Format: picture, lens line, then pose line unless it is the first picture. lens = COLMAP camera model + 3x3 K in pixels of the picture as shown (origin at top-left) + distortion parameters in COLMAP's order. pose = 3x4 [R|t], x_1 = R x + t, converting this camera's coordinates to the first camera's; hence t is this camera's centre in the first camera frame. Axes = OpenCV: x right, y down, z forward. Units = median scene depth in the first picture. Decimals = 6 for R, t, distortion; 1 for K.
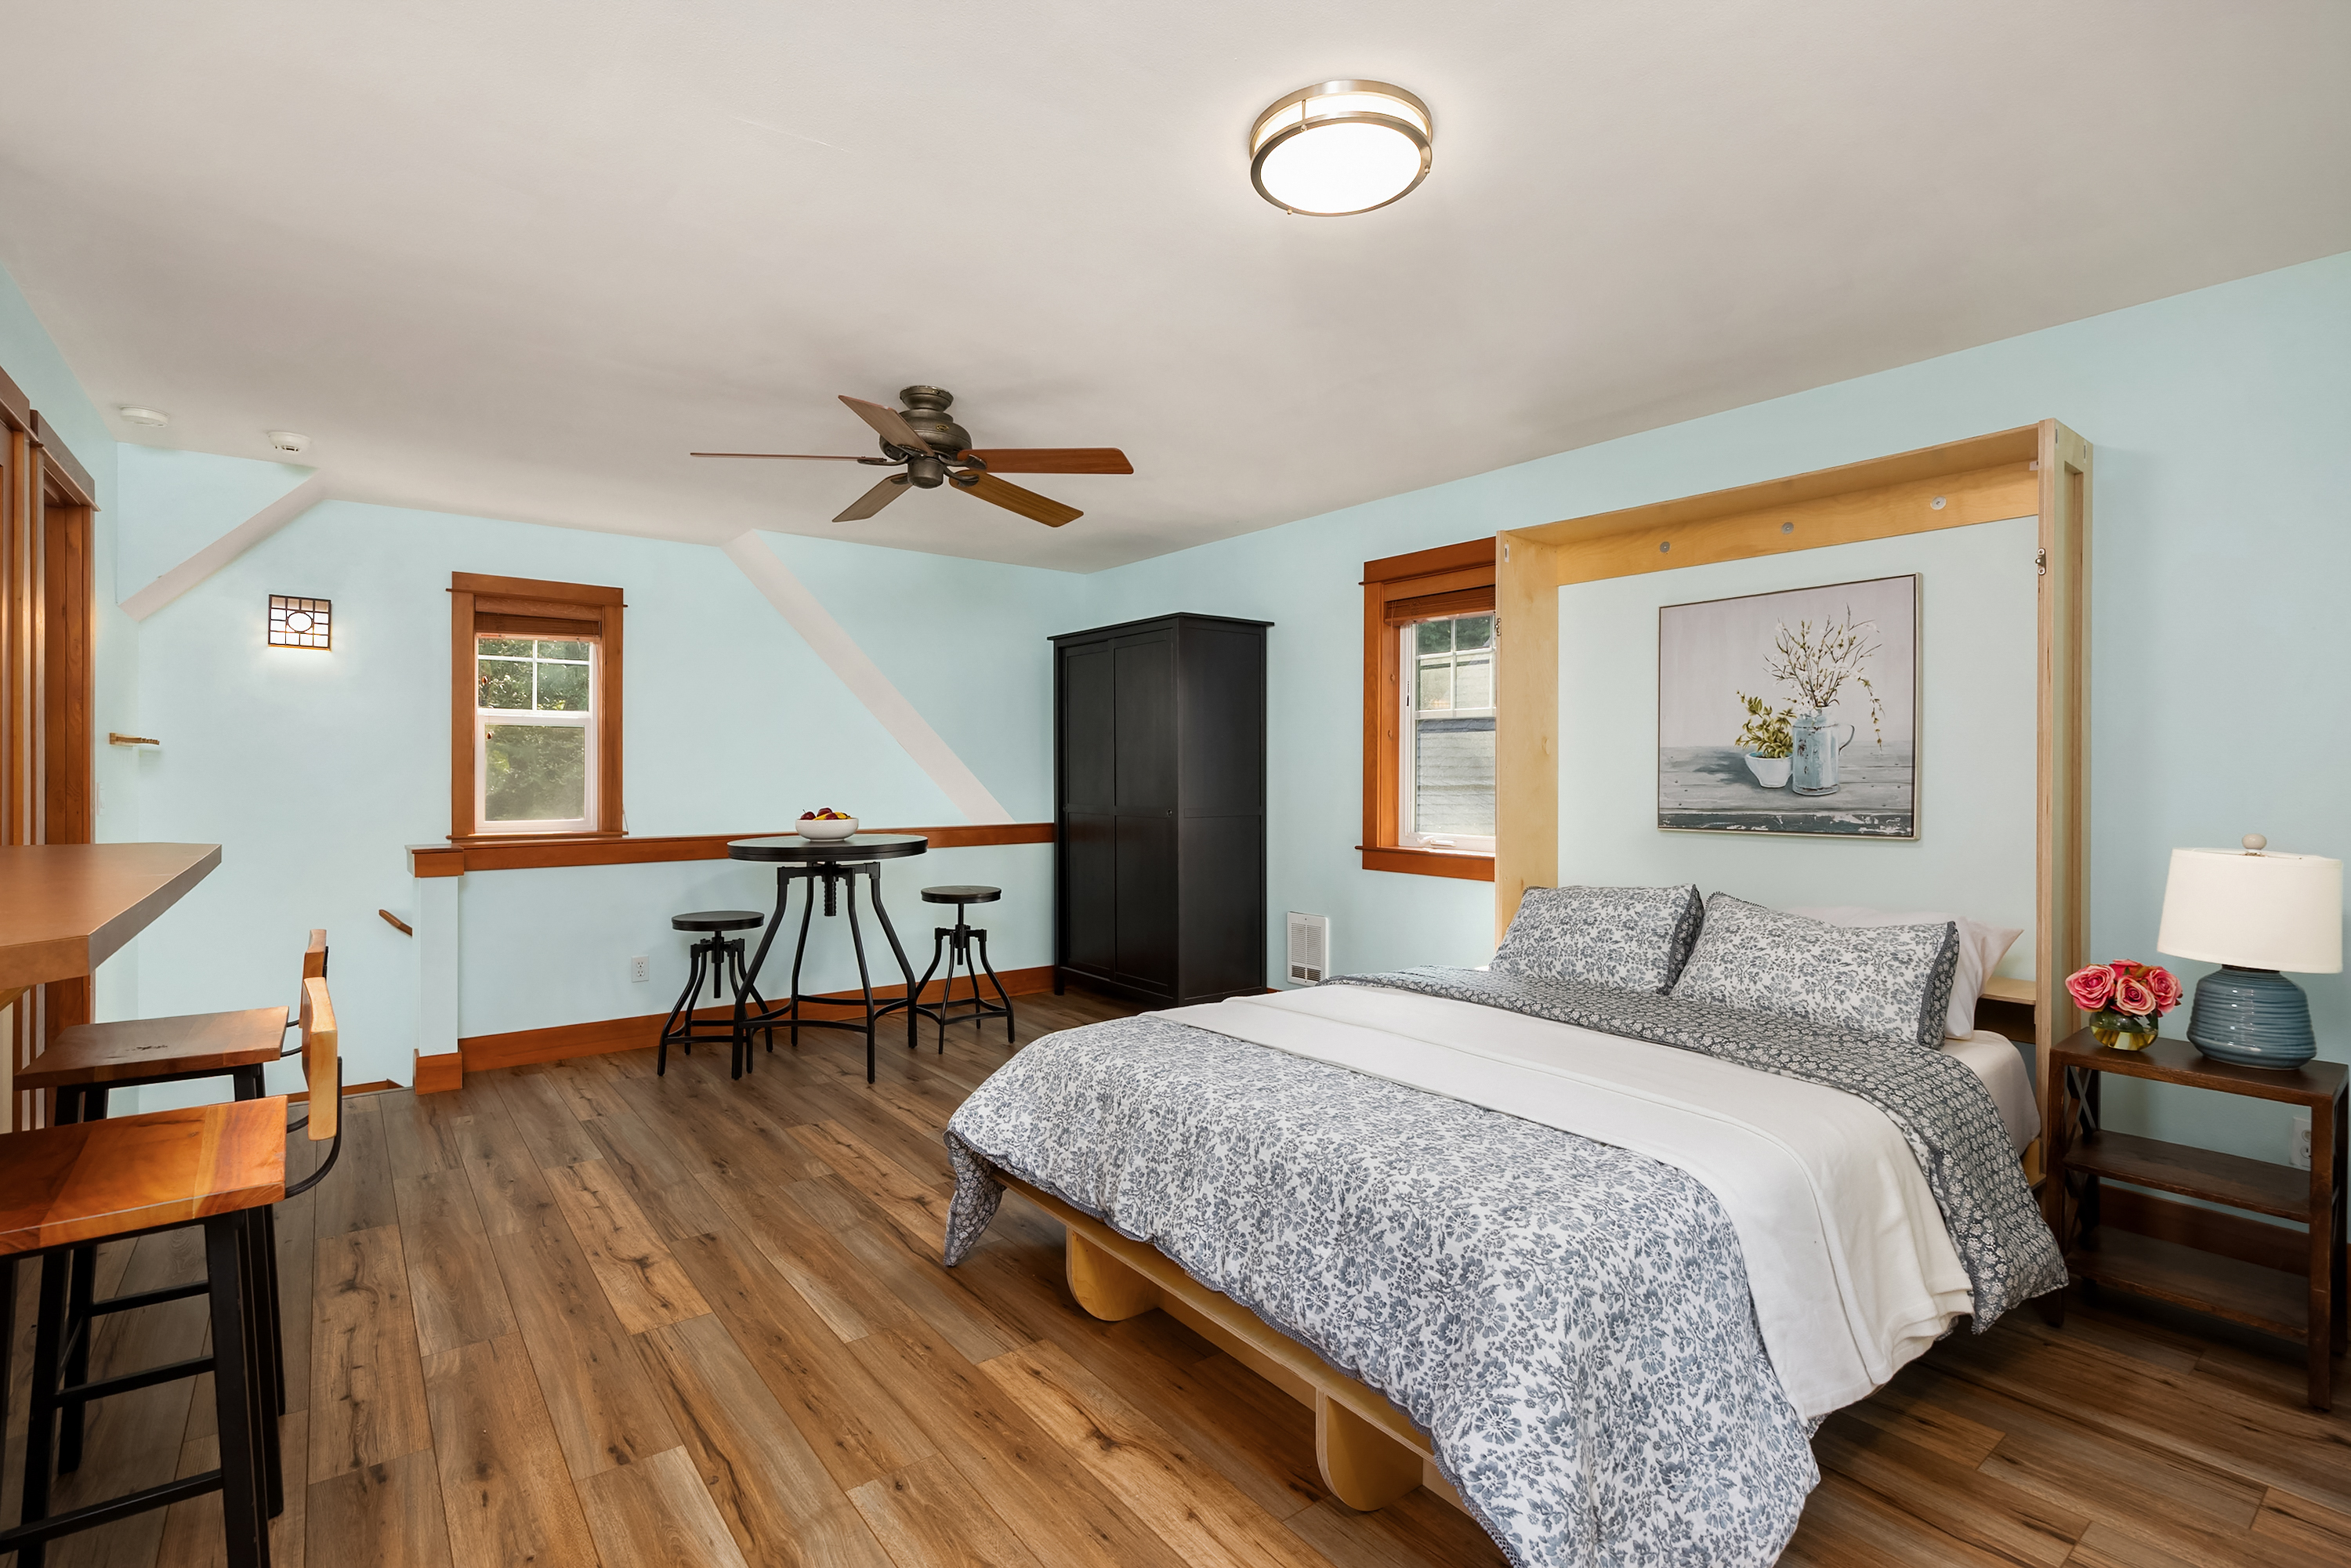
lens RADIAL K [[1087.2, 0, 1170.5], [0, 1087.2, 774.2], [0, 0, 1]] dist [0.000290, 0.000057]
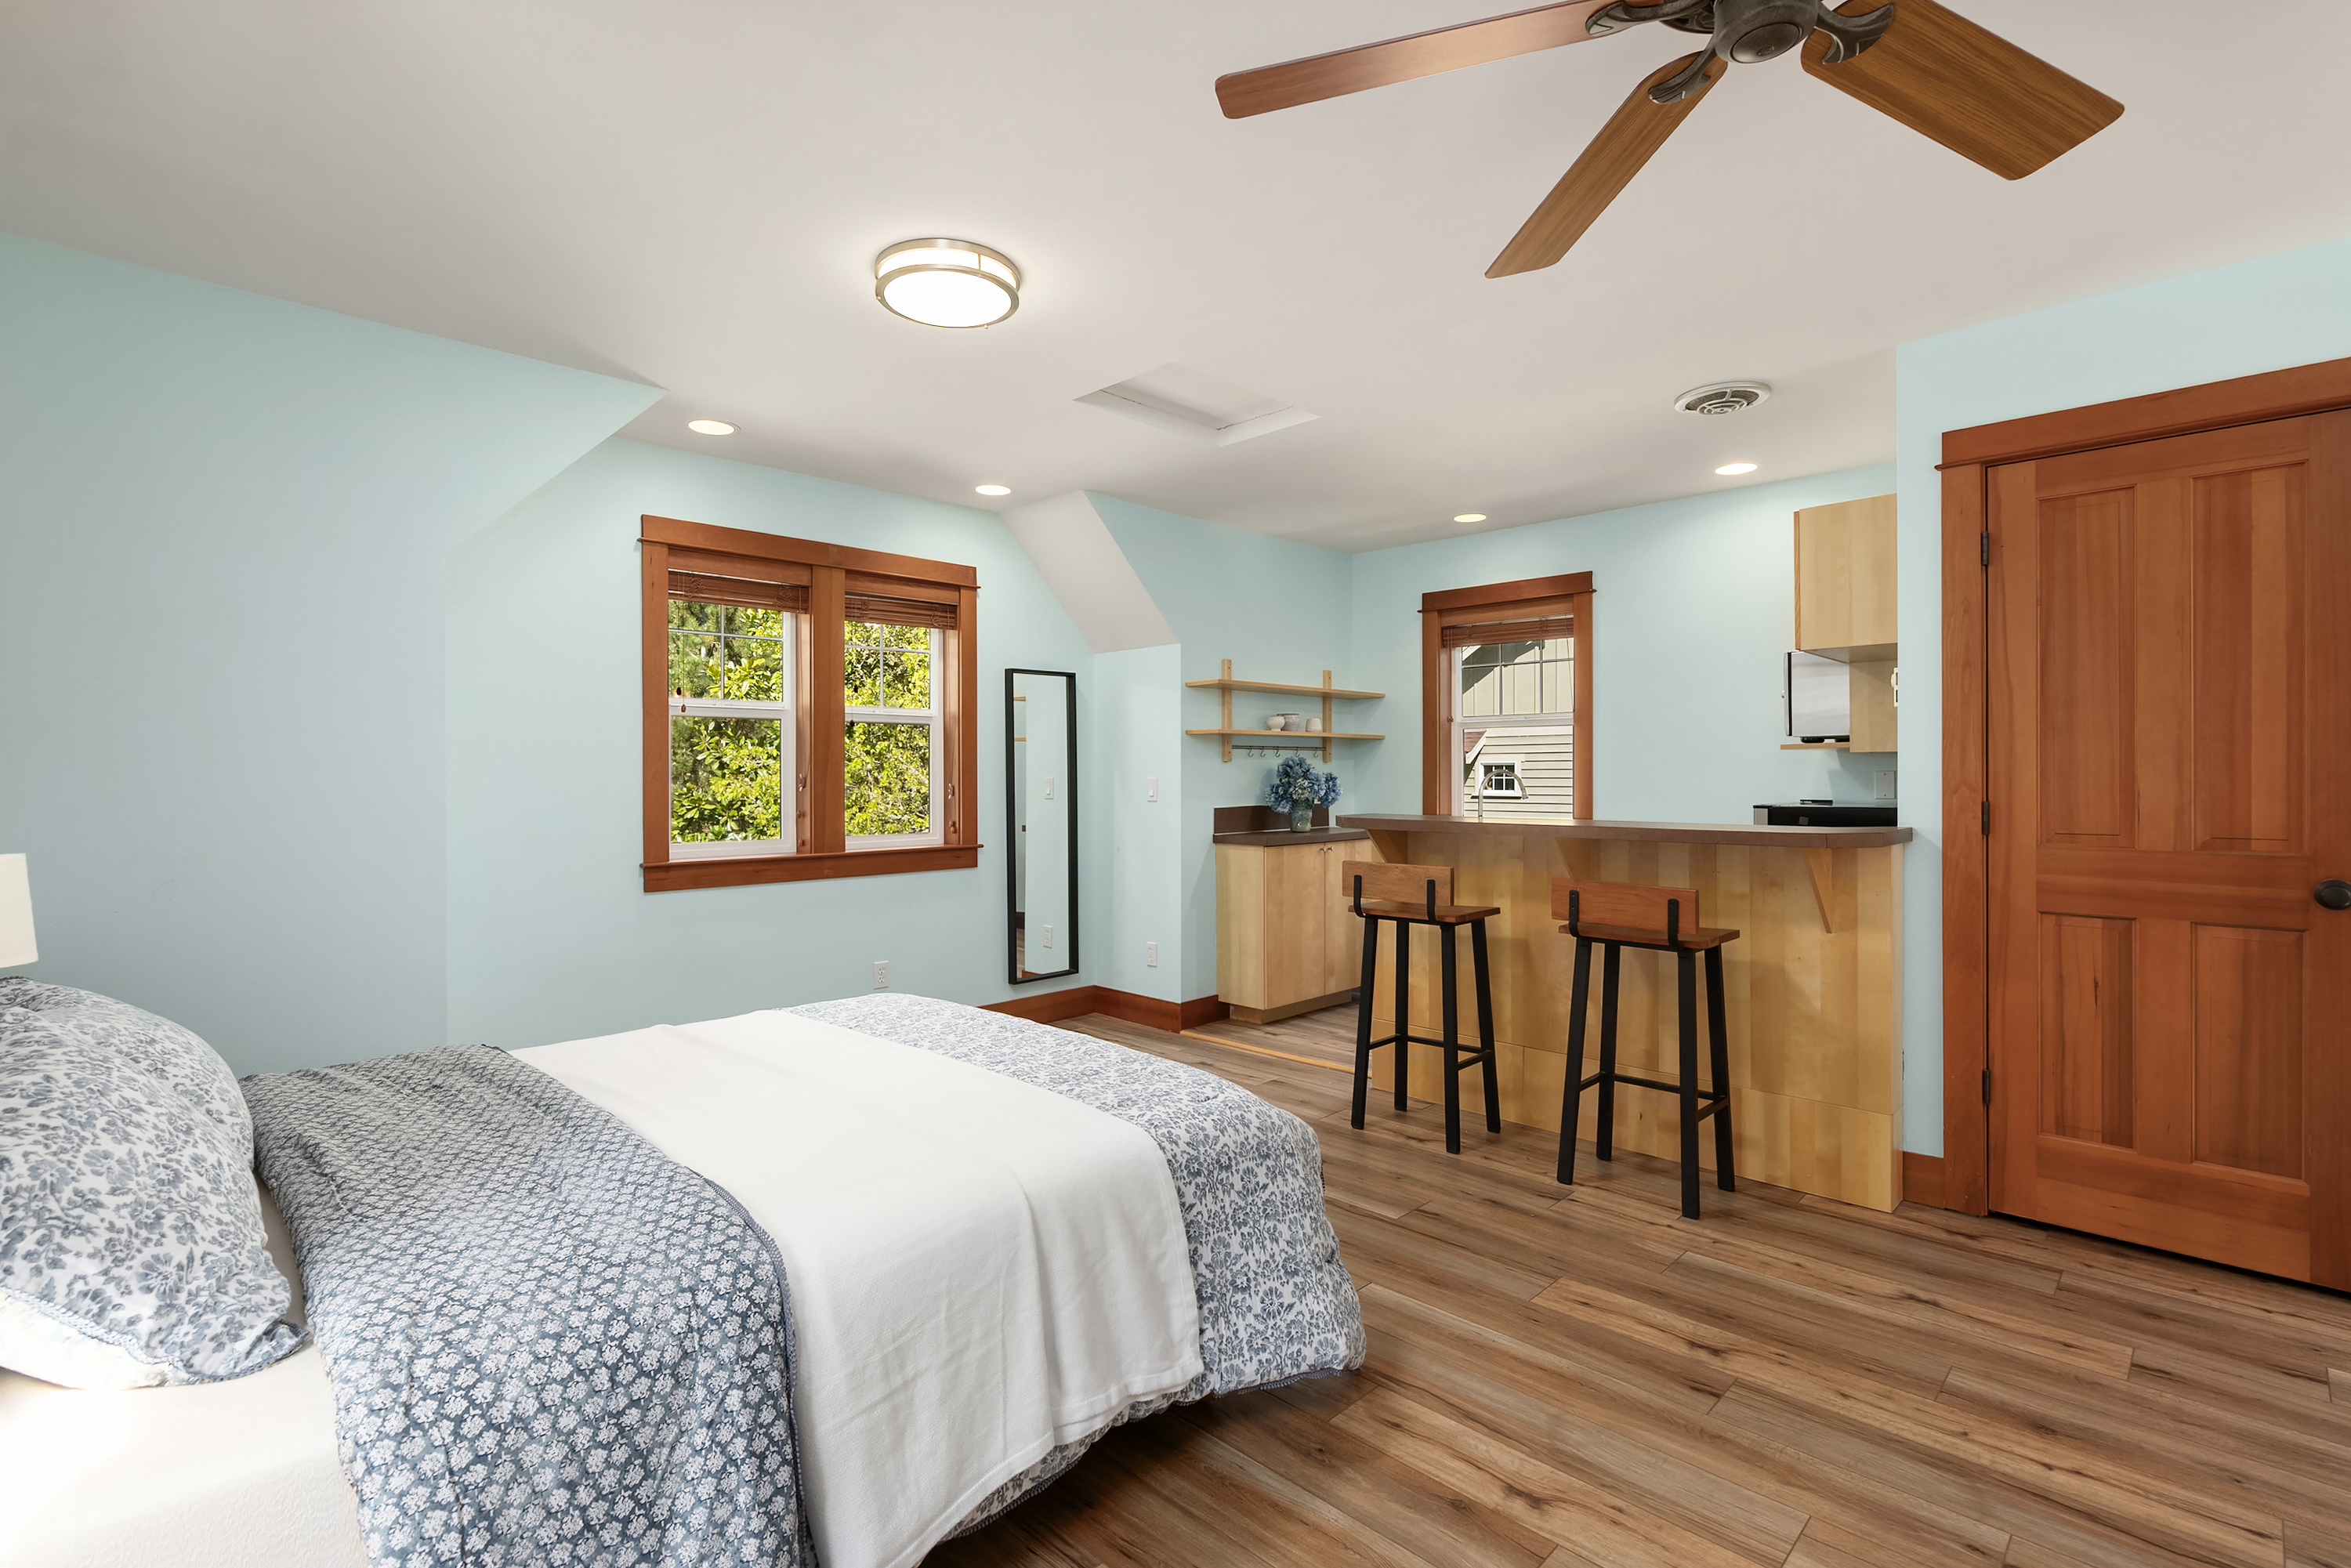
lens RADIAL K [[1087.2, 0, 1170.5], [0, 1087.2, 774.2], [0, 0, 1]] dist [0.000290, 0.000057]
pose [[-0.990720, -0.005974, -0.135790, 0.054031], [-0.006545, 0.999972, 0.003760, -0.006309], [0.135764, 0.004614, -0.990731, 1.758781]]
